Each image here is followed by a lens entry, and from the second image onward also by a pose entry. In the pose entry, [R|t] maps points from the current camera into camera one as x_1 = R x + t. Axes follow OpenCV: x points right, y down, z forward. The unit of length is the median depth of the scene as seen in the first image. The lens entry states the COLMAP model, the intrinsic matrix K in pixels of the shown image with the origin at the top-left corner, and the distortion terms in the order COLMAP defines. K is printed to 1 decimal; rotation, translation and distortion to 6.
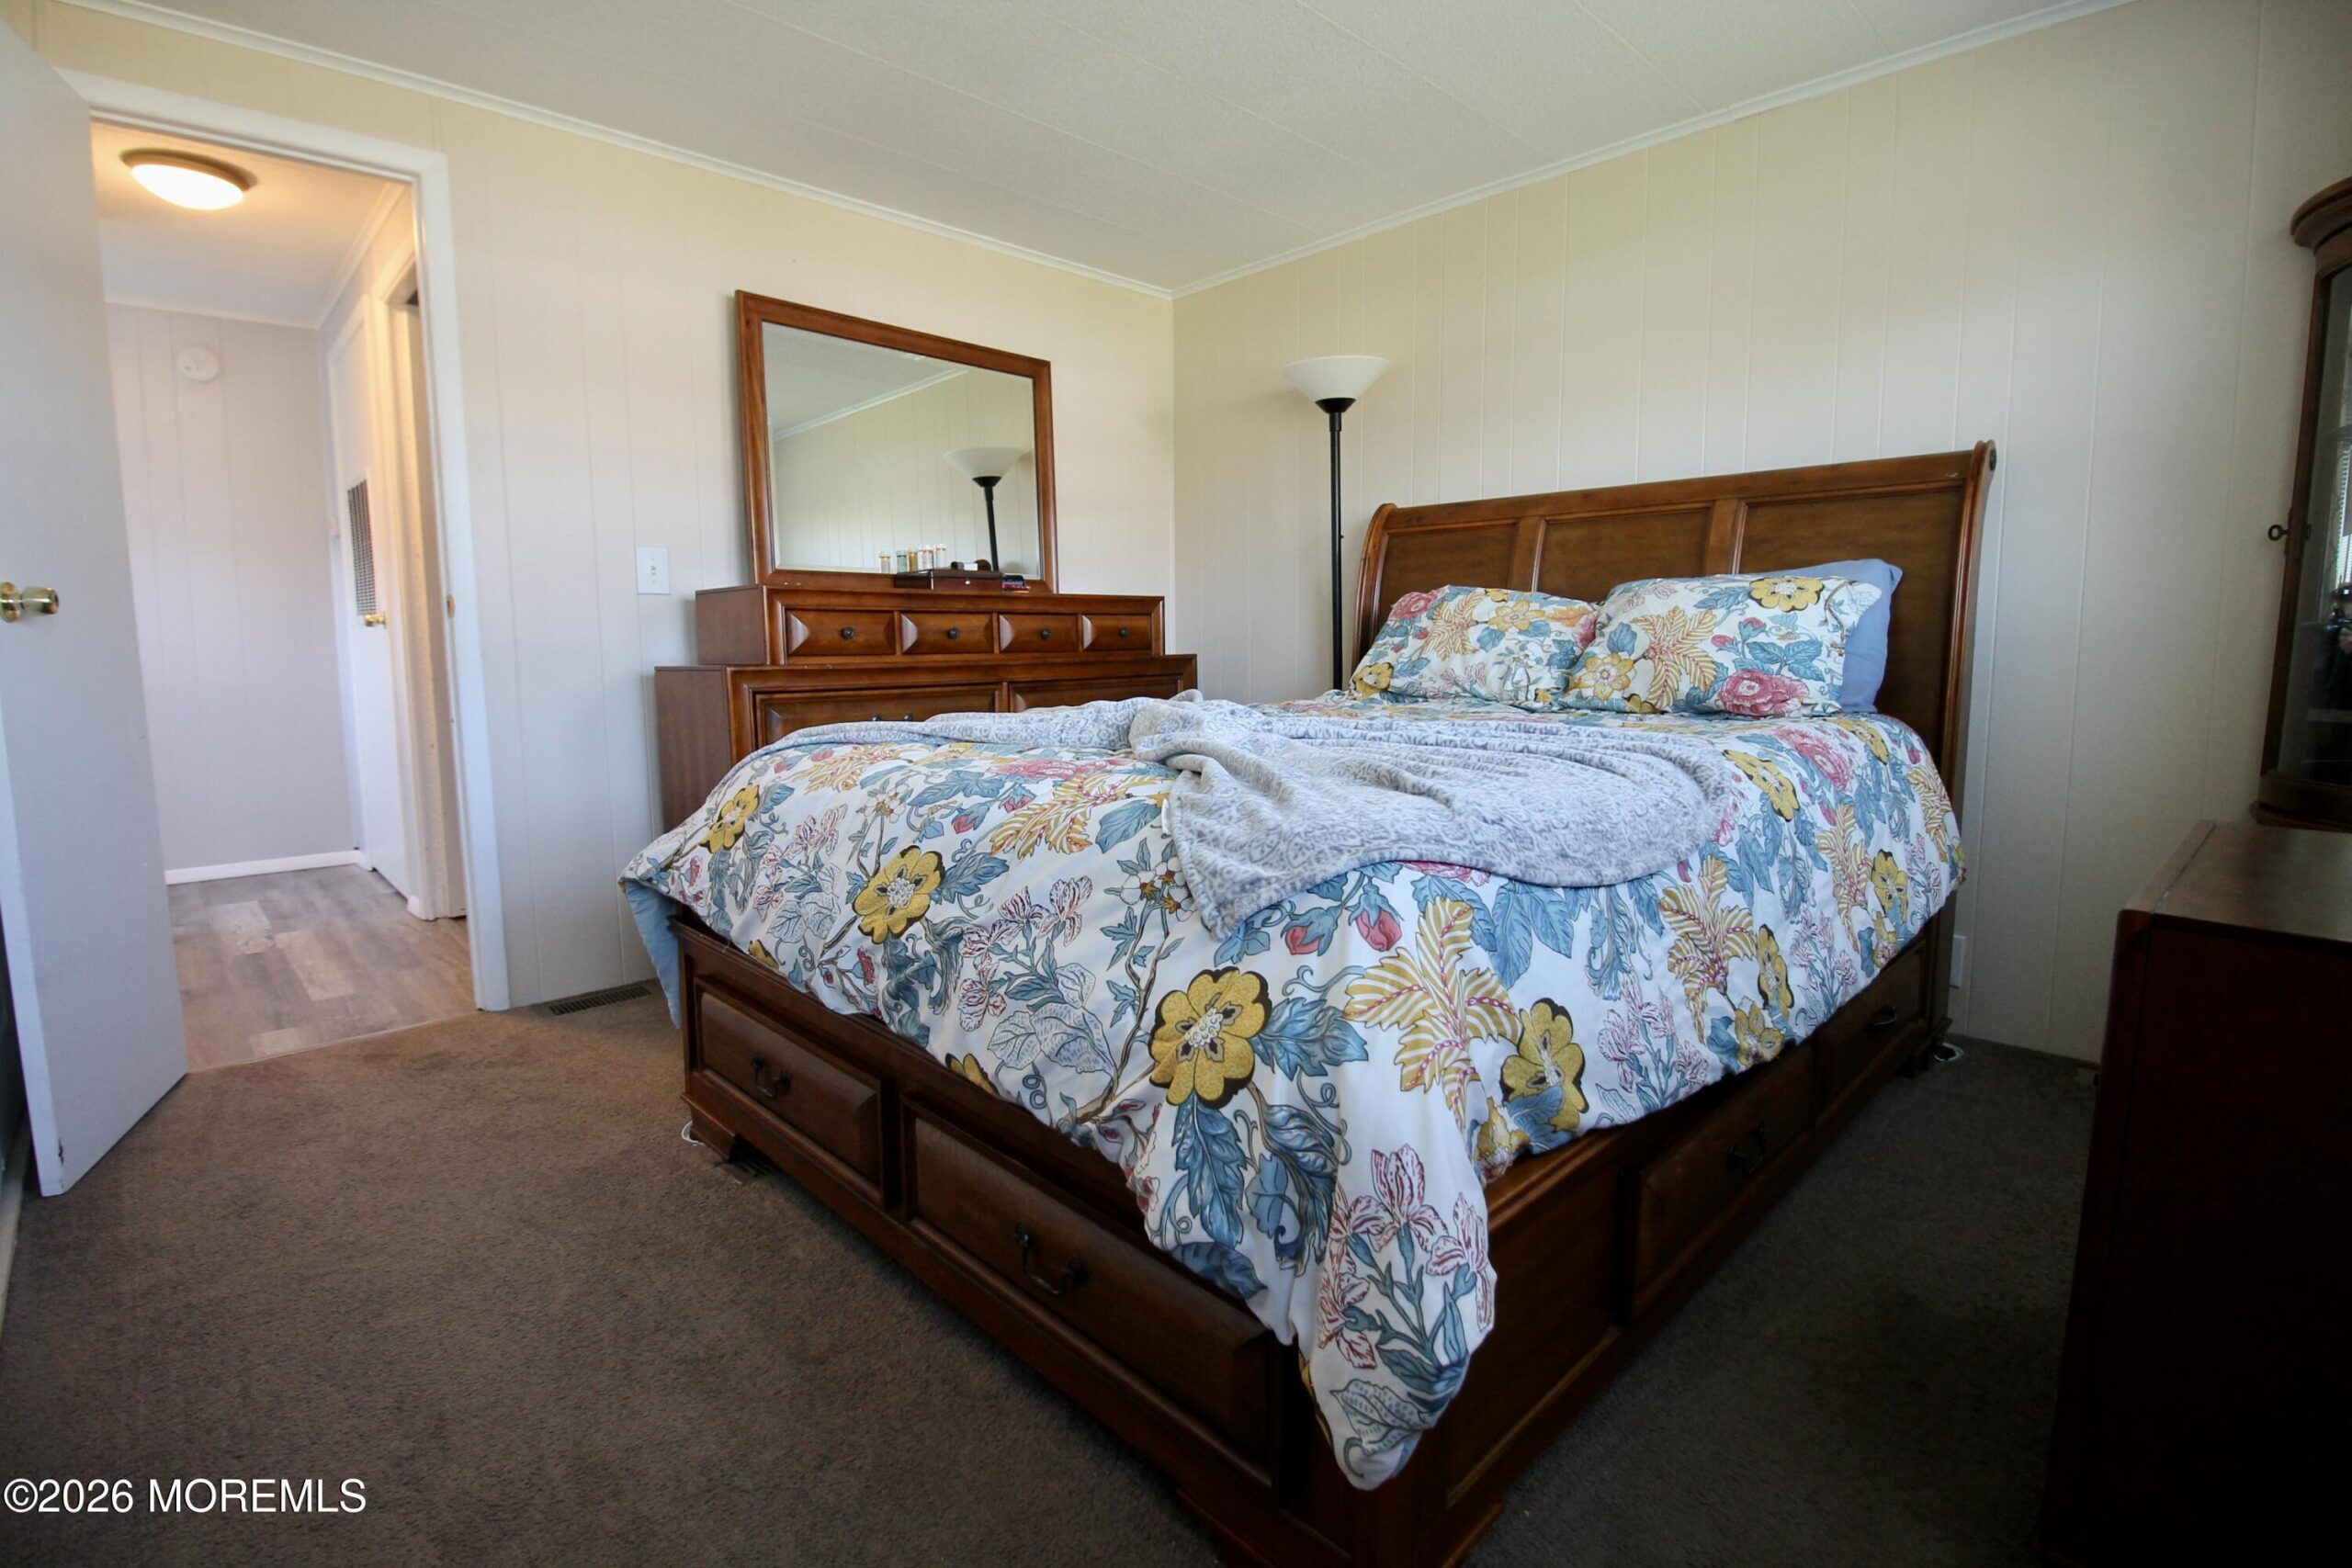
lens RADIAL K [[1097.5, 0, 1182.0], [0, 1097.5, 753.9], [0, 0, 1]] dist [0.002397, -0.014371]
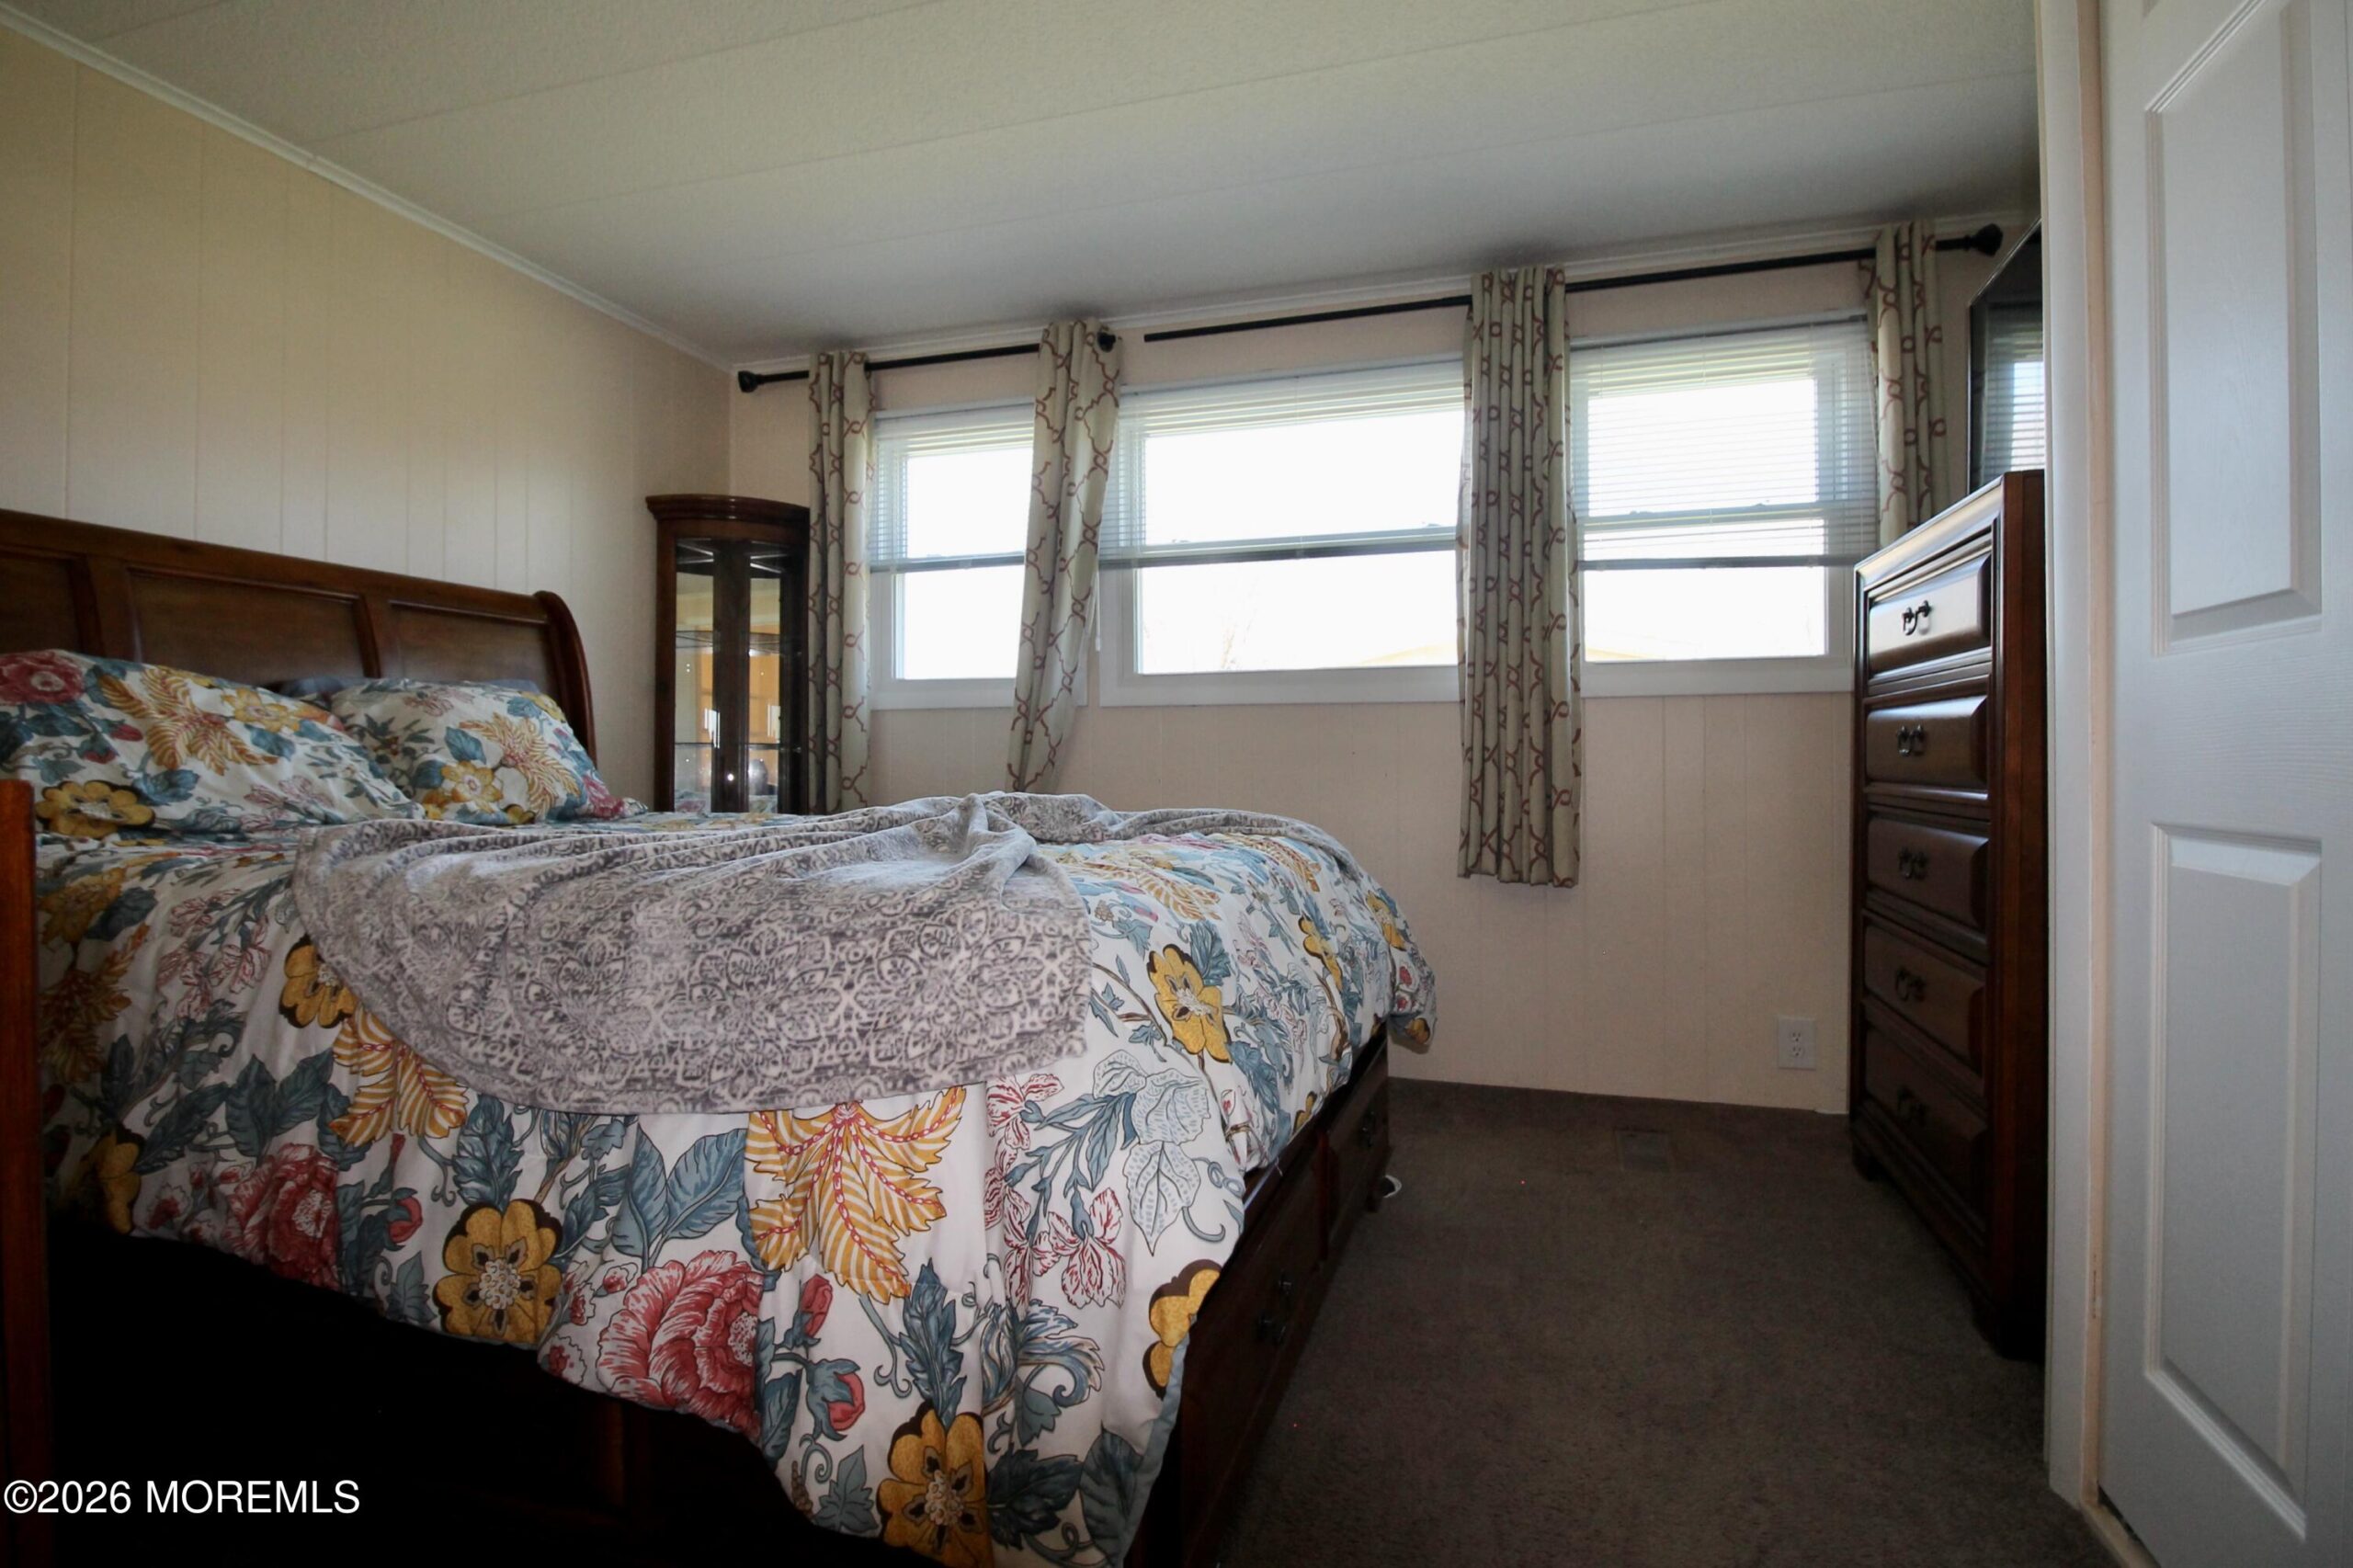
lens RADIAL K [[1098.1, 0, 1182.5], [0, 1098.1, 753.8], [0, 0, 1]] dist [0.002397, -0.014371]
pose [[-0.464316, 0.010703, 0.885605, -0.721917], [0.100660, 0.994086, 0.040761, -0.080118], [-0.879931, 0.108071, -0.462647, 0.943197]]
